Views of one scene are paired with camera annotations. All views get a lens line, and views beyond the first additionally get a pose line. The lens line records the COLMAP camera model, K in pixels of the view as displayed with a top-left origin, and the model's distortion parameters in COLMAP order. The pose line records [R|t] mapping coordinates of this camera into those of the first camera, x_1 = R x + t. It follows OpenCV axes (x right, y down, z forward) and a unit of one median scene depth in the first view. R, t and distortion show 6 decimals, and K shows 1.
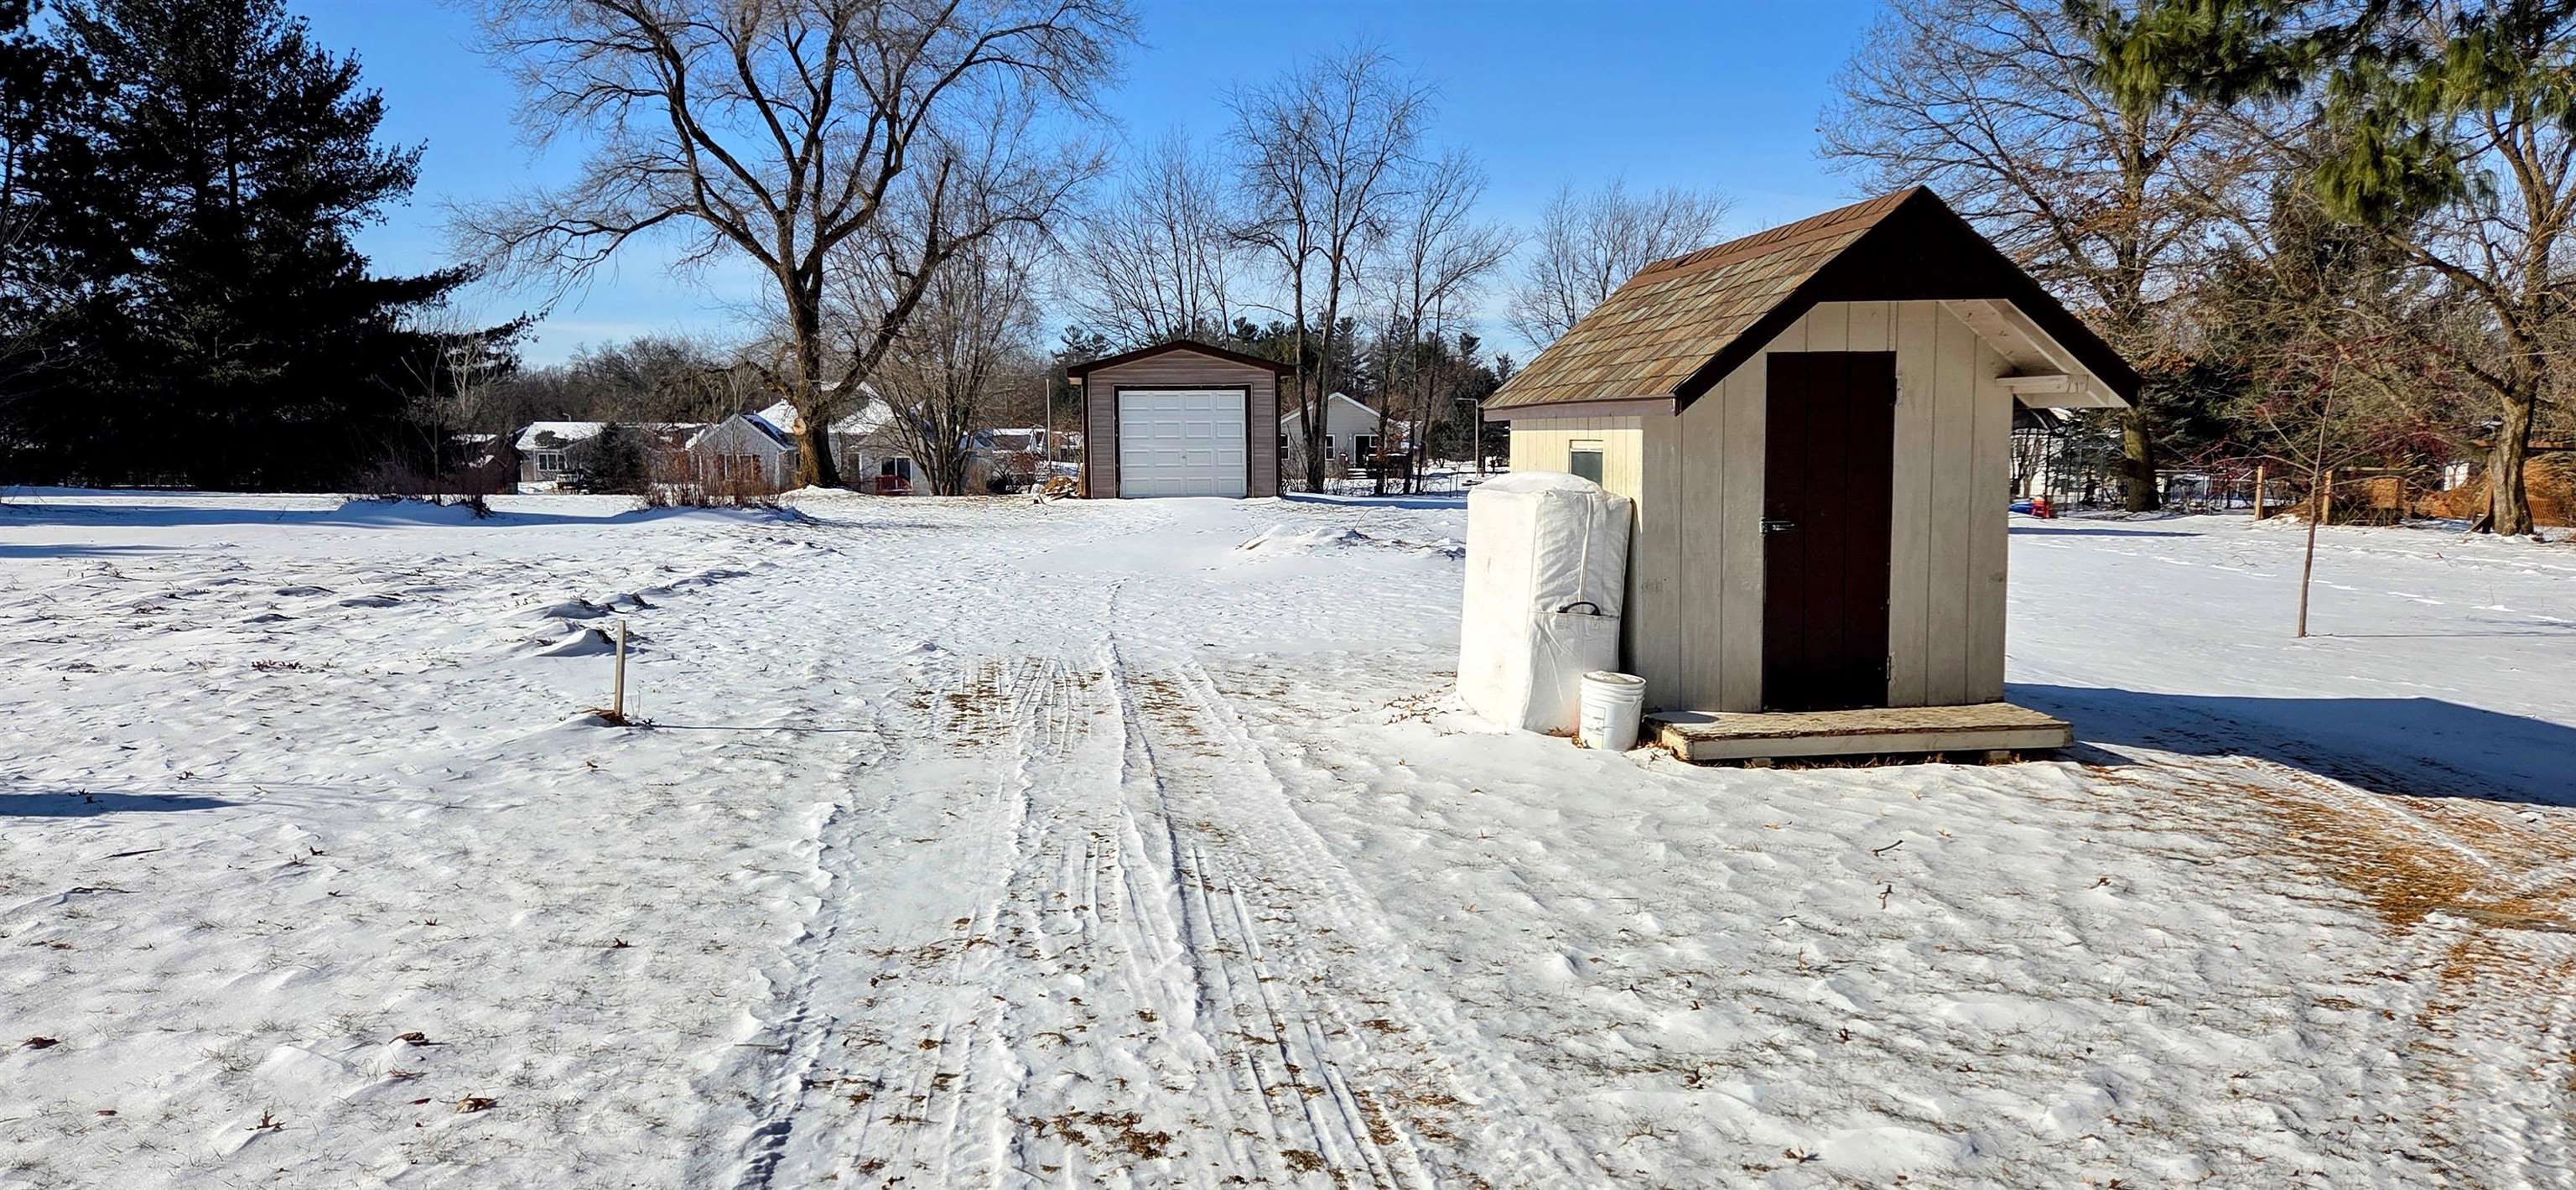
lens RADIAL K [[1711.7, 0, 1288.0], [0, 1711.7, 595.0], [0, 0, 1]] dist [0.085763, -0.069858]
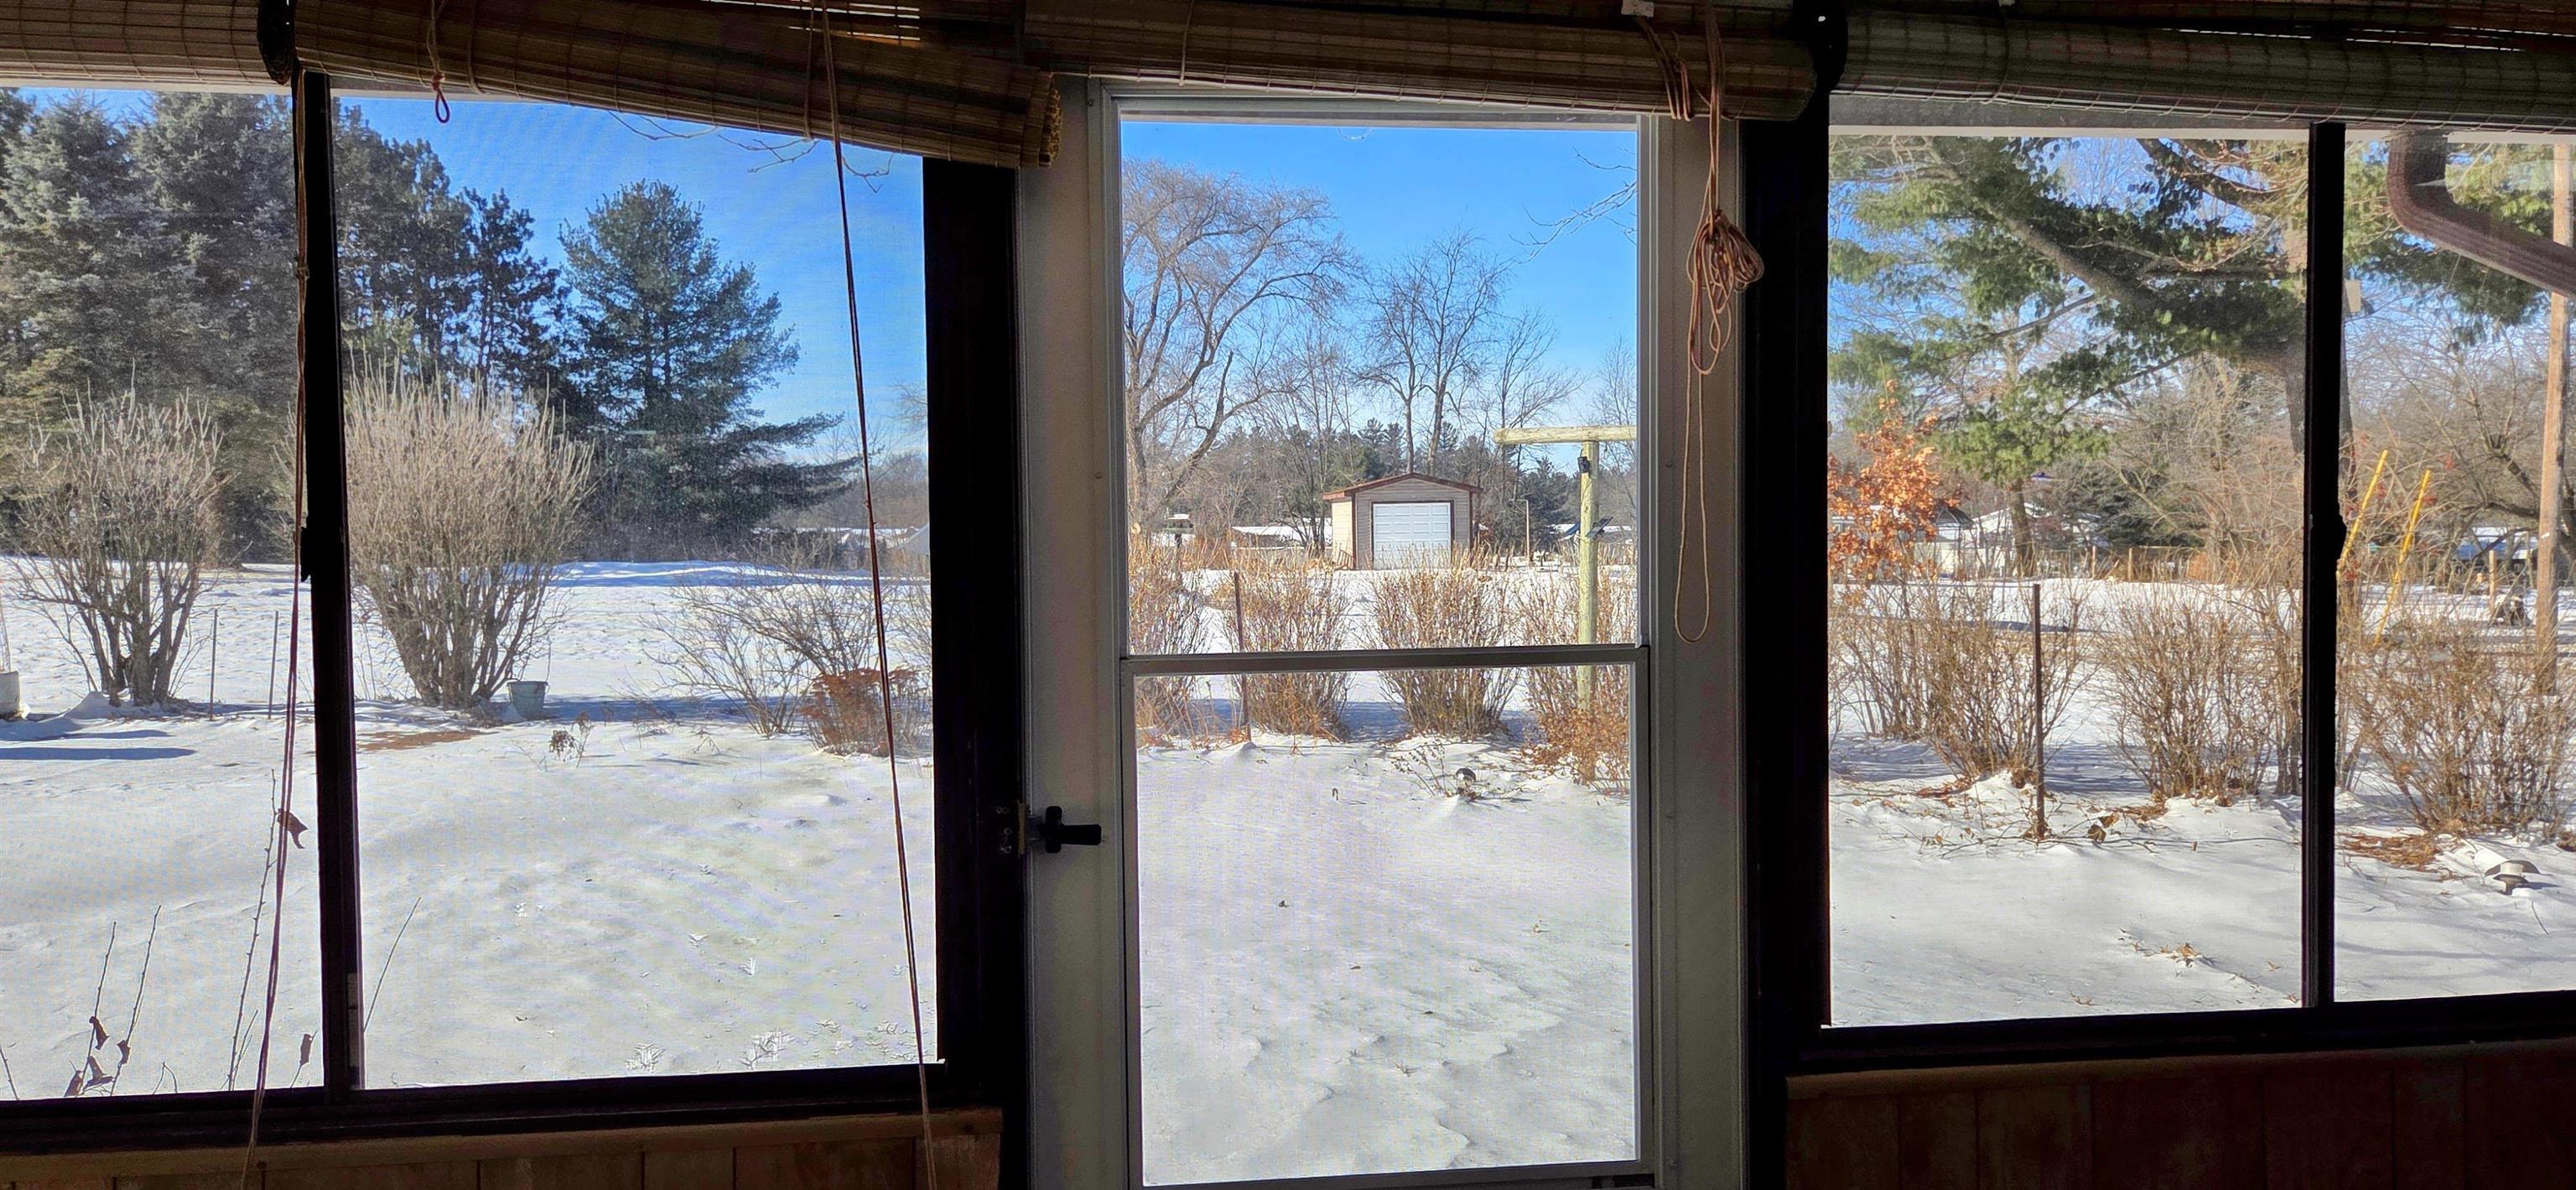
lens RADIAL K [[1711.7, 0, 1288.0], [0, 1711.7, 595.0], [0, 0, 1]] dist [0.085763, -0.069858]
pose [[0.999834, -0.006375, -0.017052, -0.063182], [0.005382, 0.998319, -0.057702, 0.024899], [0.017391, 0.057601, 0.998188, -0.254960]]
